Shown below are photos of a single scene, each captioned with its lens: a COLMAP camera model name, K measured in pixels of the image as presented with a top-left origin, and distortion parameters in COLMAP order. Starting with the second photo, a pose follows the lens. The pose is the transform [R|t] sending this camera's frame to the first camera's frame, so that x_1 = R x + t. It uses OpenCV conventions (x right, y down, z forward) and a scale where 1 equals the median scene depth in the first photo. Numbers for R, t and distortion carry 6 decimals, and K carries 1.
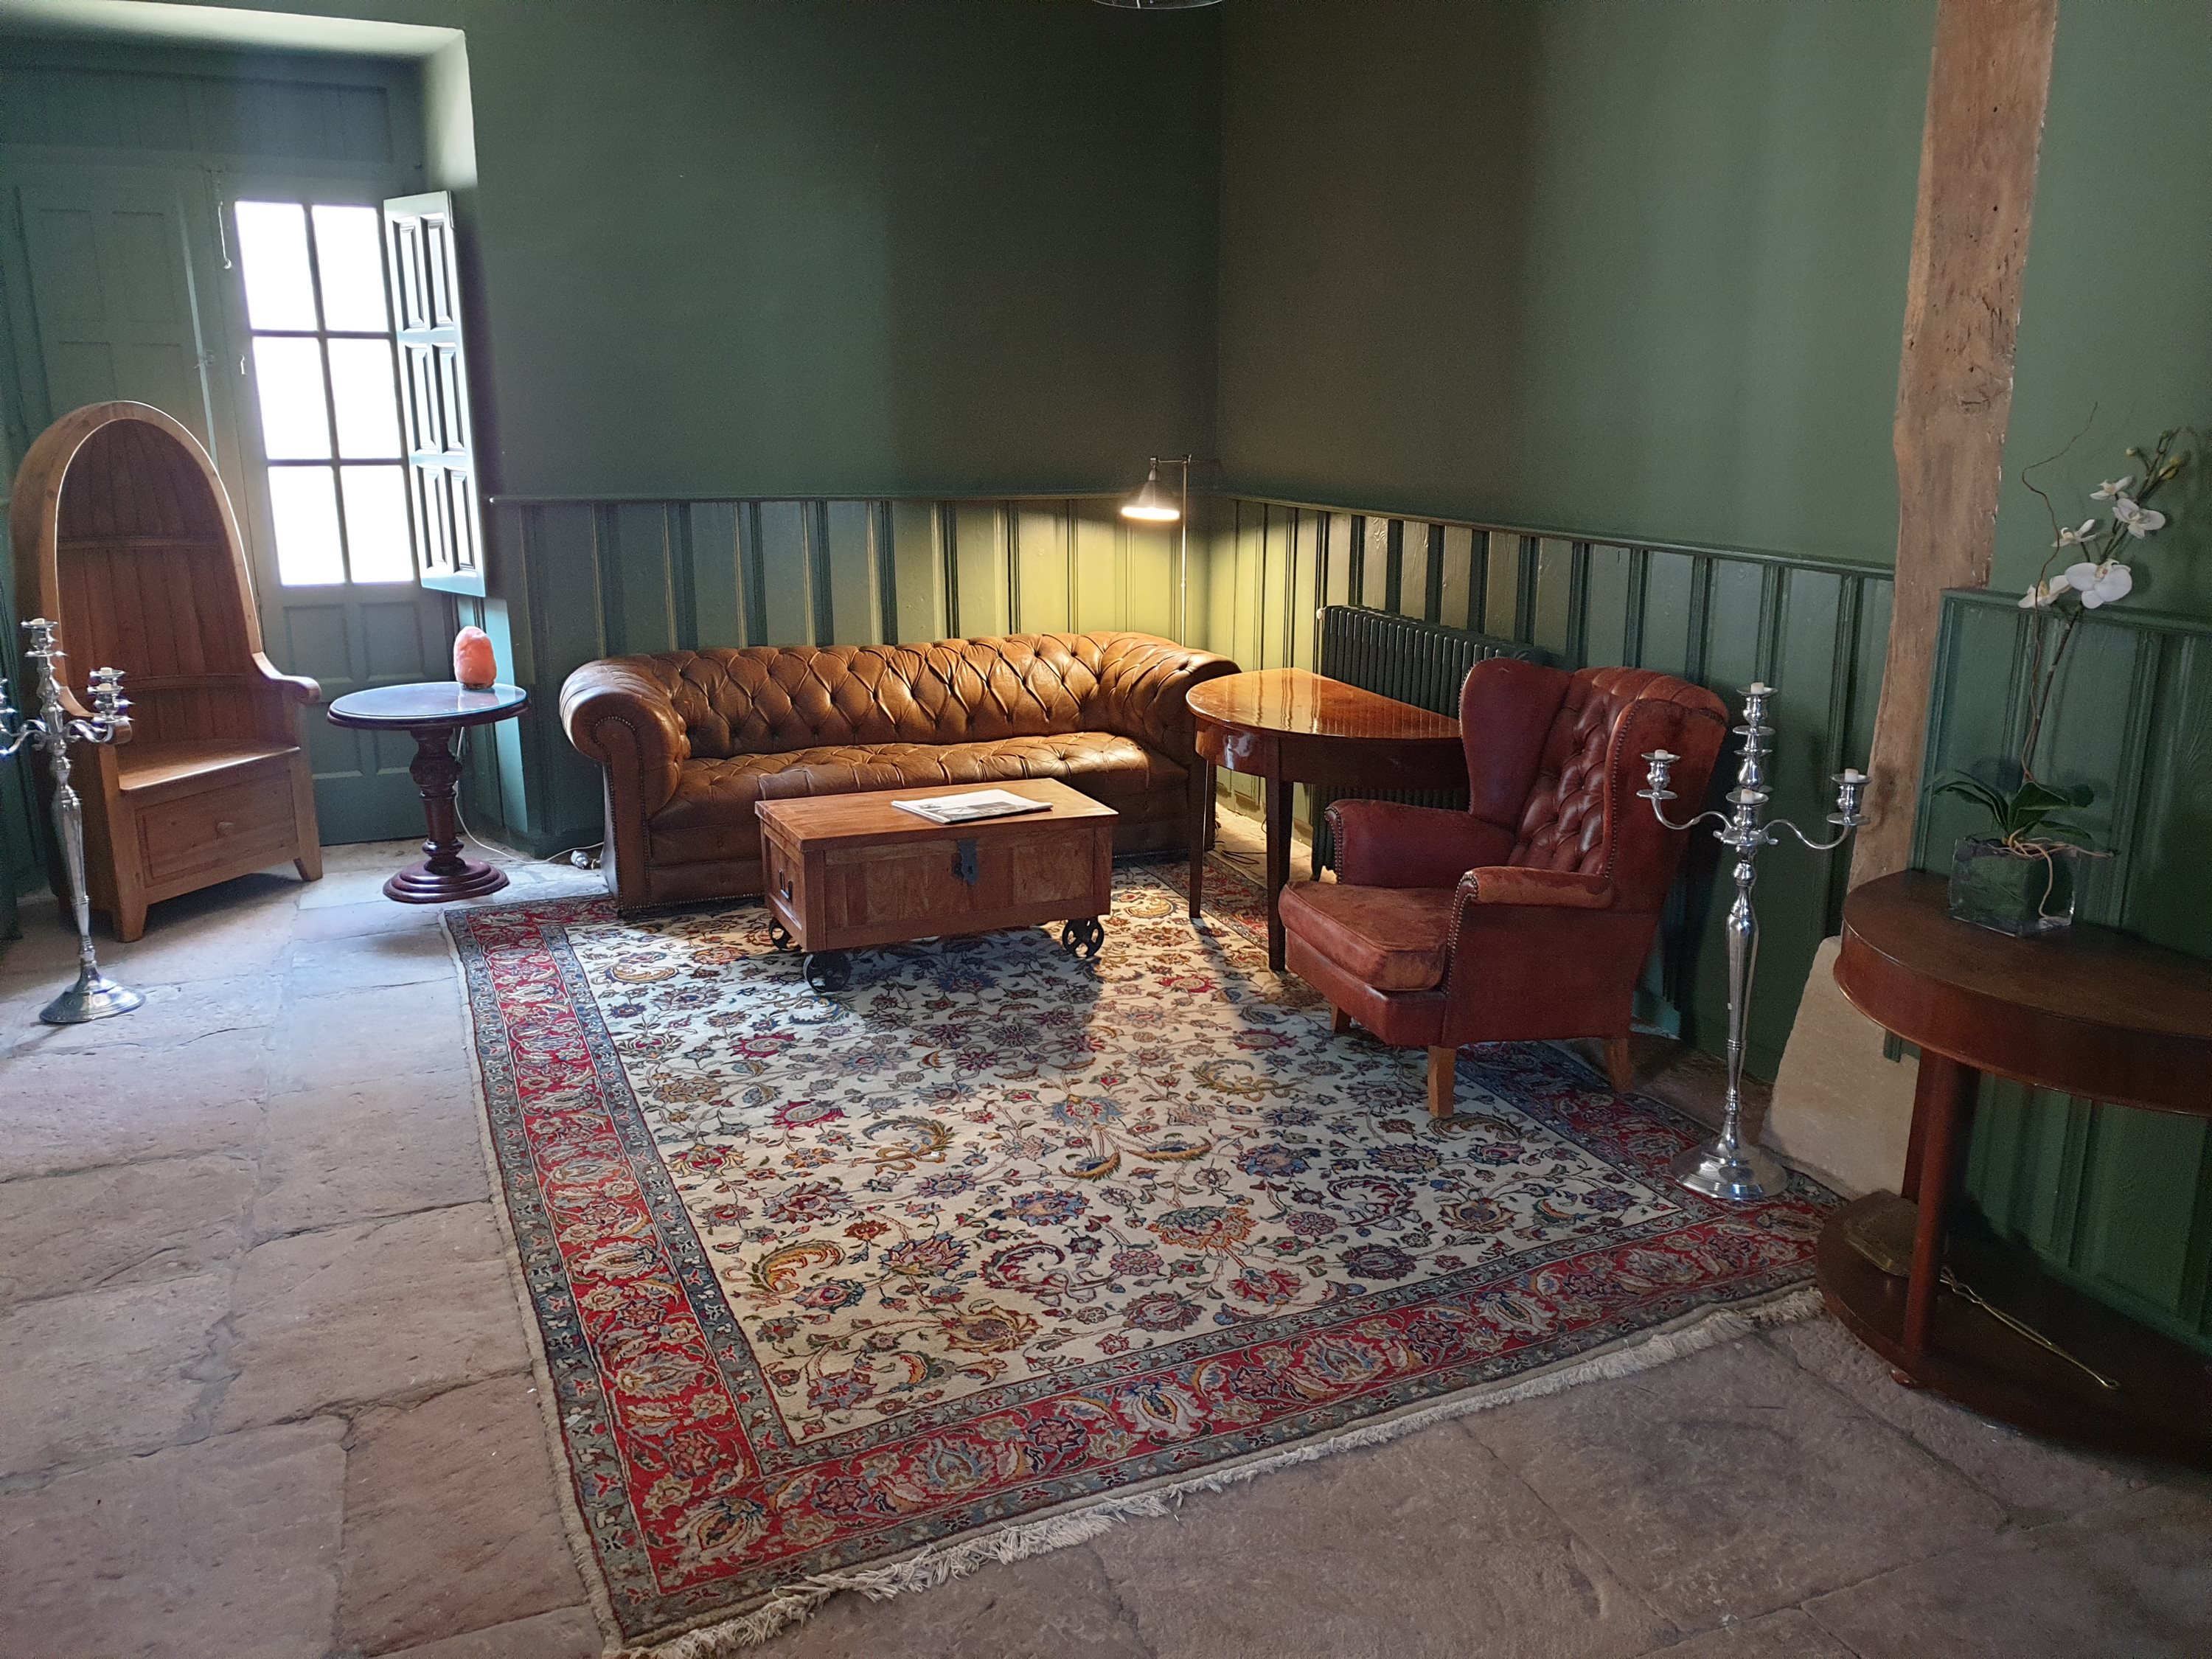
lens RADIAL K [[1725.6, 0, 1006.0], [0, 1725.6, 824.1], [0, 0, 1]] dist [0.068022, -0.008996]
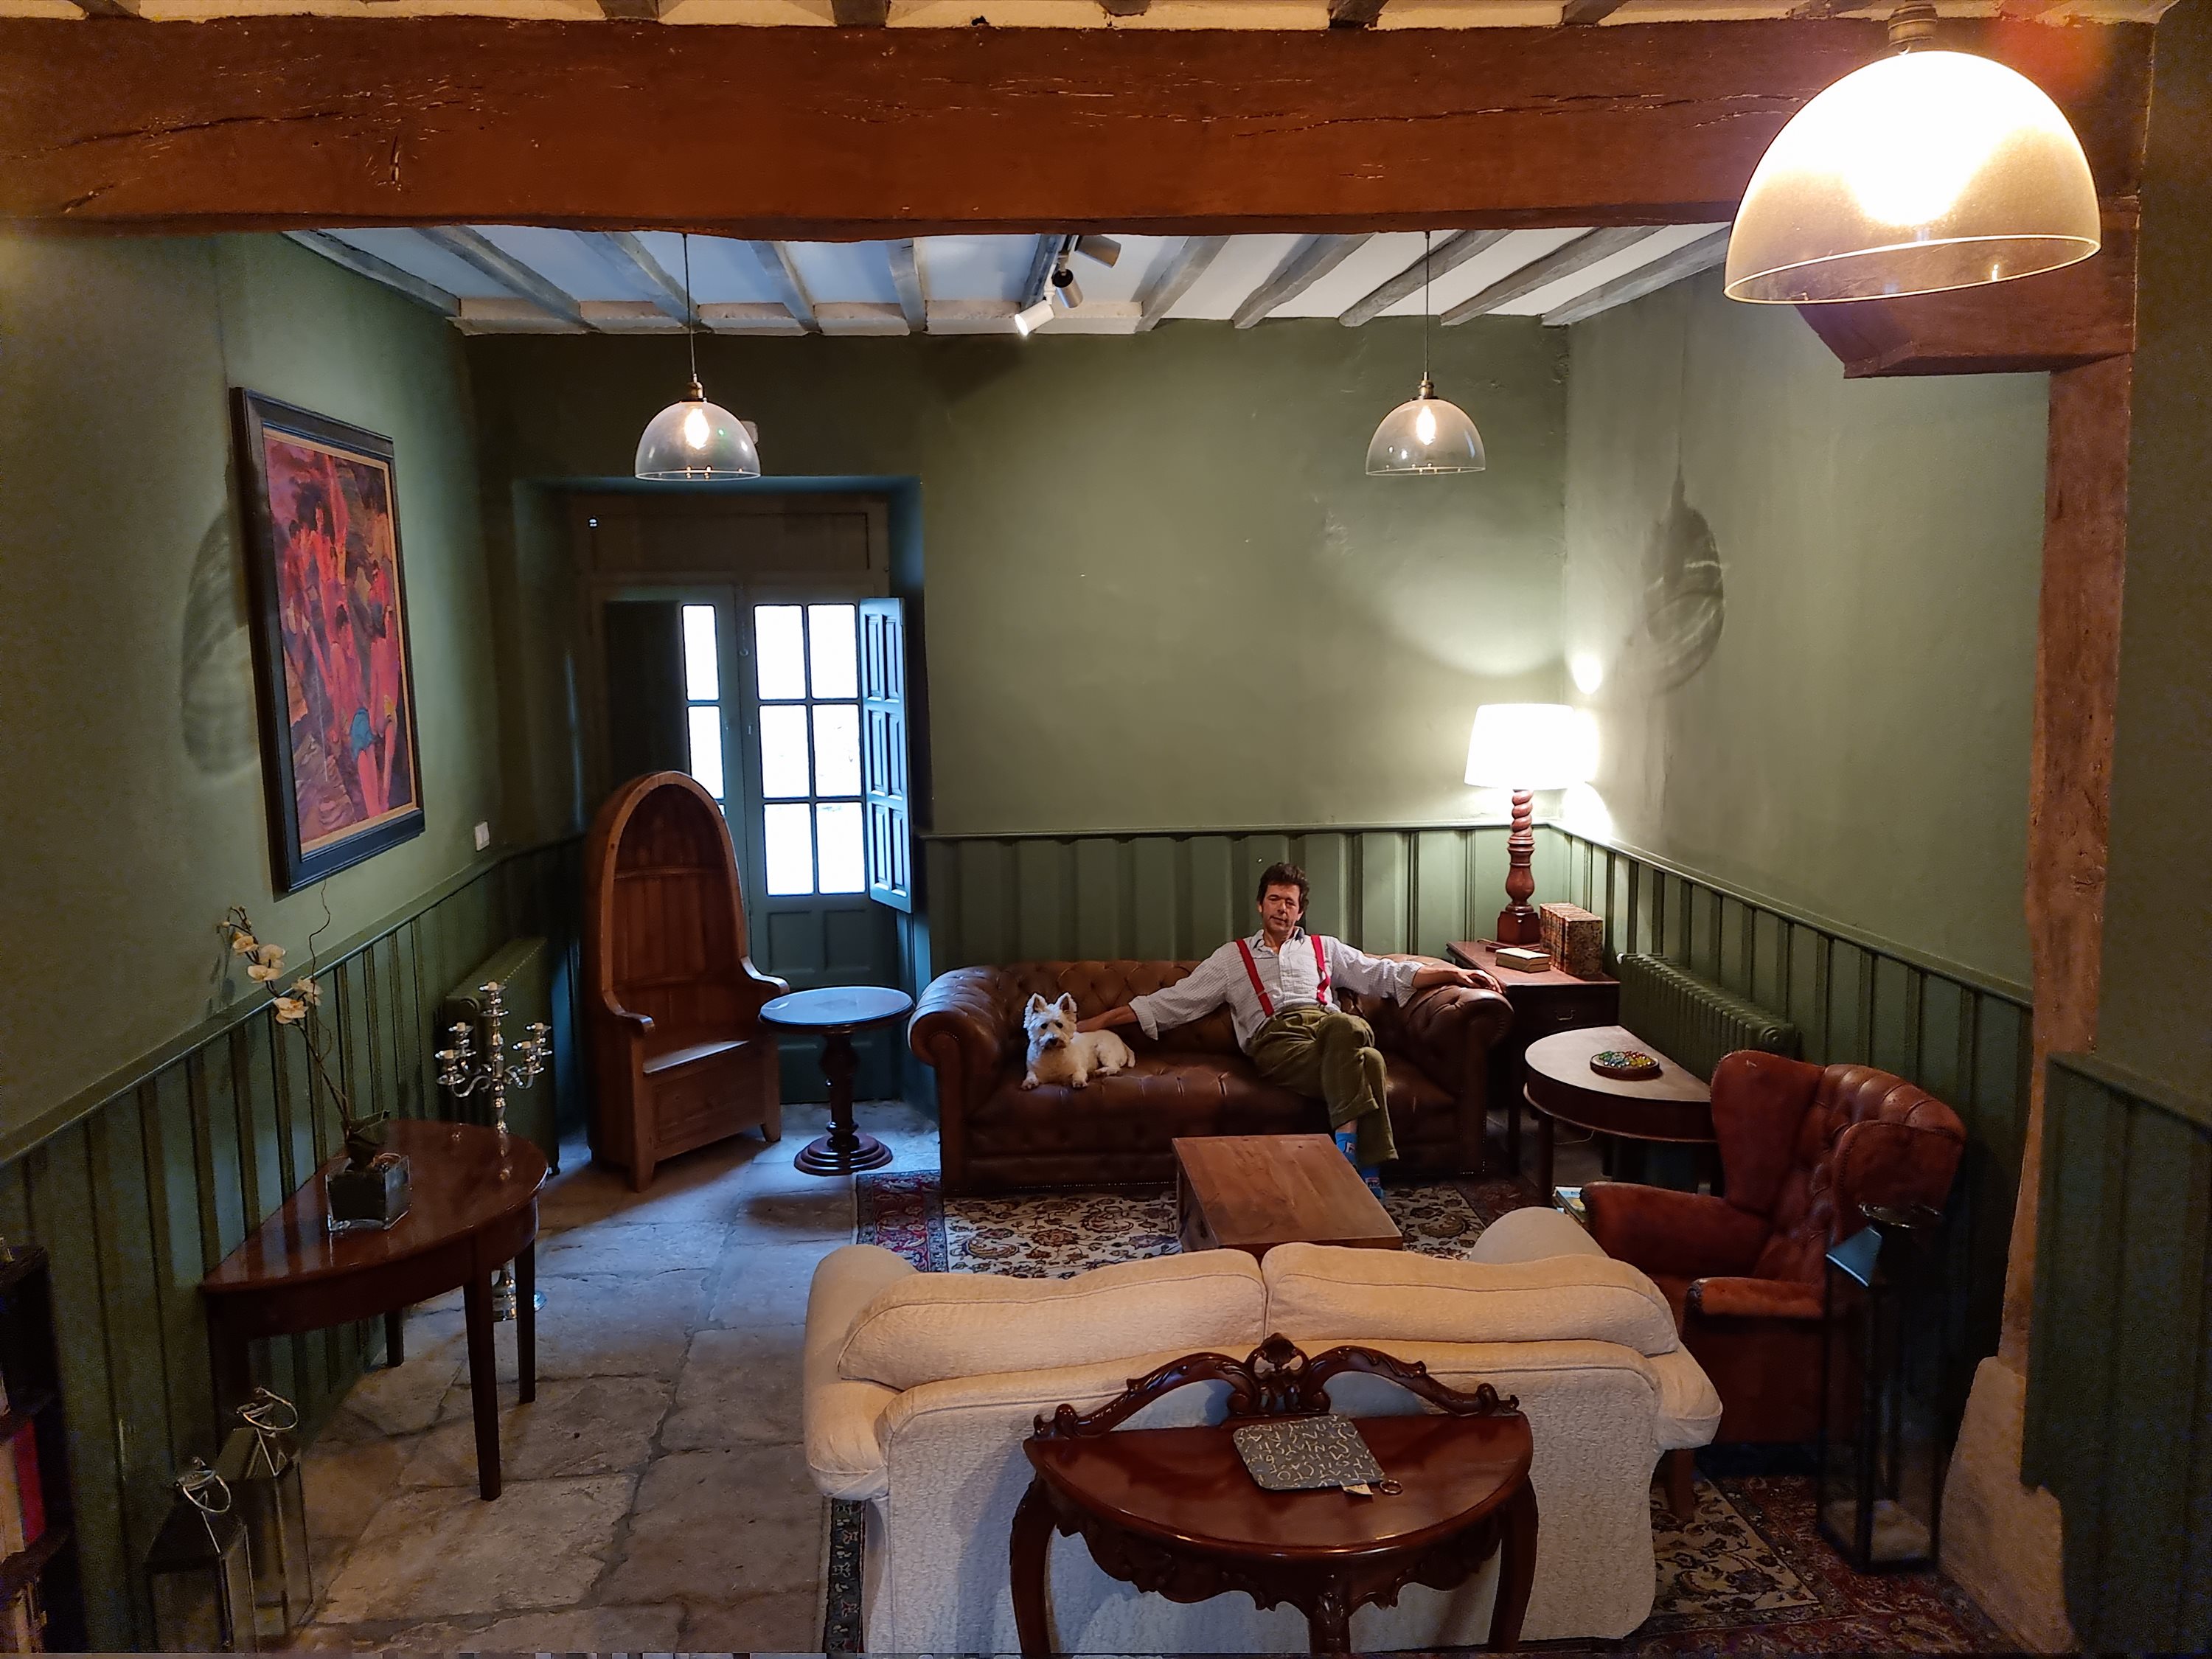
lens RADIAL K [[1725.6, 0, 1006.0], [0, 1725.6, 824.1], [0, 0, 1]] dist [0.068022, -0.008996]
pose [[0.951489, 0.016577, -0.307236, 0.168990], [-0.048365, 0.994192, -0.096143, -0.093817], [0.303858, 0.106338, 0.946764, -0.178872]]
